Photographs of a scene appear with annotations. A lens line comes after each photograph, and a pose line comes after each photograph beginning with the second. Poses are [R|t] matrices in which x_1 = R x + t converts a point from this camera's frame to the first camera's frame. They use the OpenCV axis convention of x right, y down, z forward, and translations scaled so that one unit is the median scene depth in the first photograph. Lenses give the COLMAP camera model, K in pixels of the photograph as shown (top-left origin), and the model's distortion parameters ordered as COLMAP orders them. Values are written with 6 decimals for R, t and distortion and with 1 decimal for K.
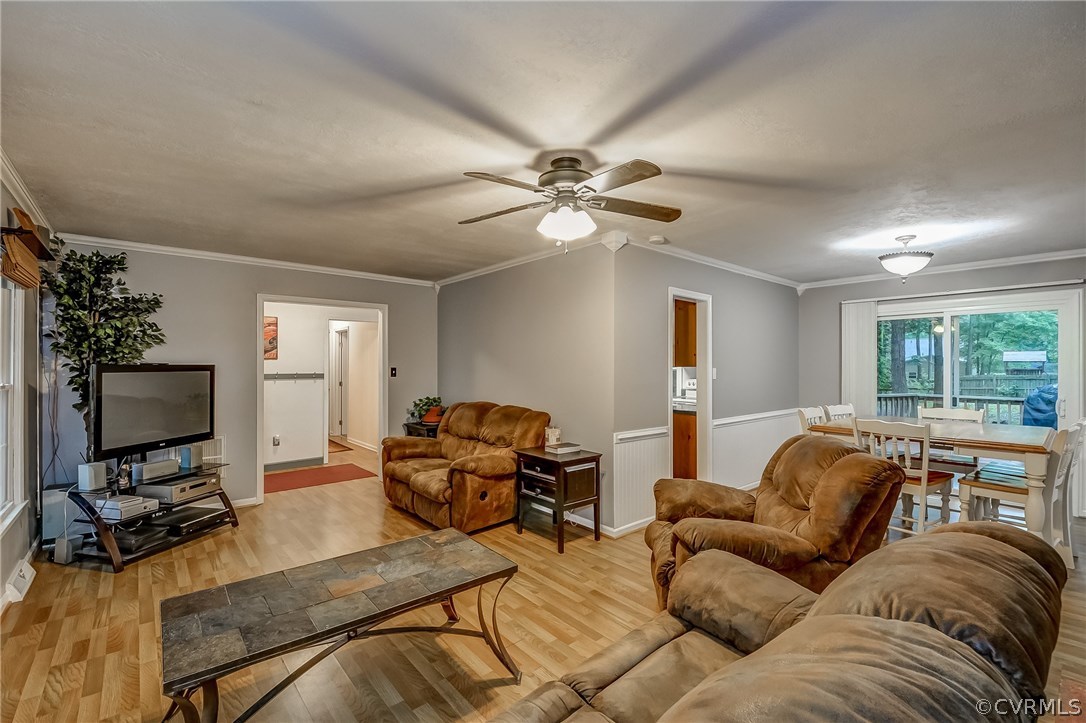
lens RADIAL K [[470.6, 0, 546.7], [0, 470.6, 366.7], [0, 0, 1]] dist [0.023722, -0.022590]
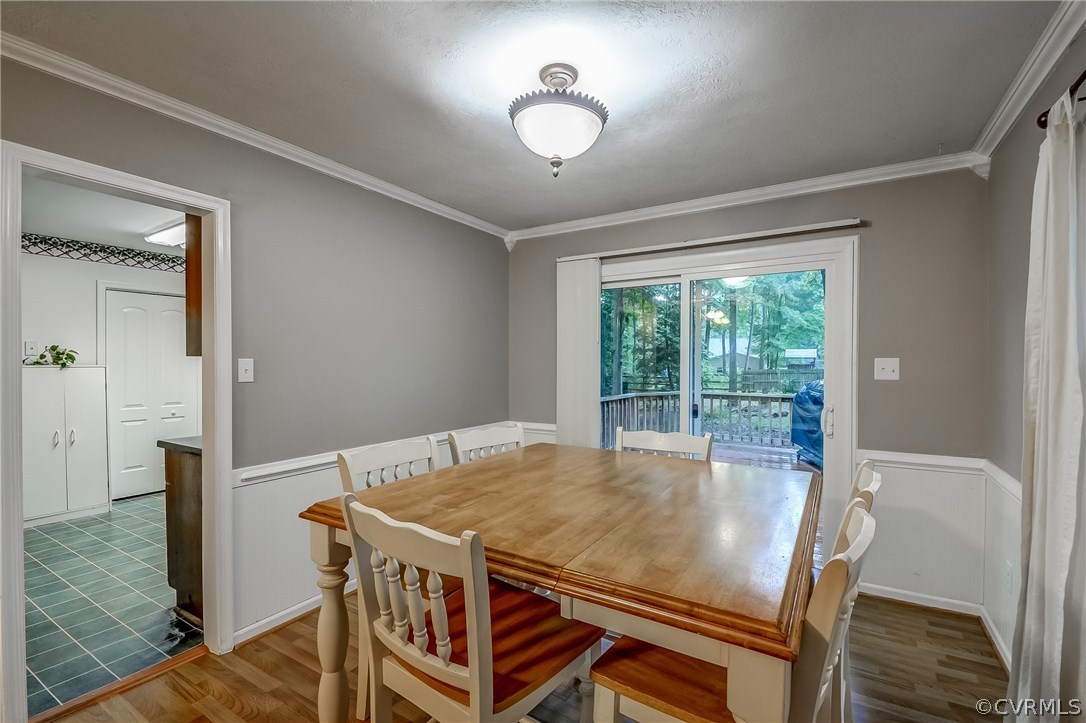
lens RADIAL K [[470.6, 0, 546.7], [0, 470.6, 366.7], [0, 0, 1]] dist [0.023722, -0.022590]
pose [[0.956209, -0.001456, 0.292680, 0.296907], [-0.001370, 0.999954, 0.009451, 0.003375], [-0.292681, -0.009438, 0.956164, 0.271376]]
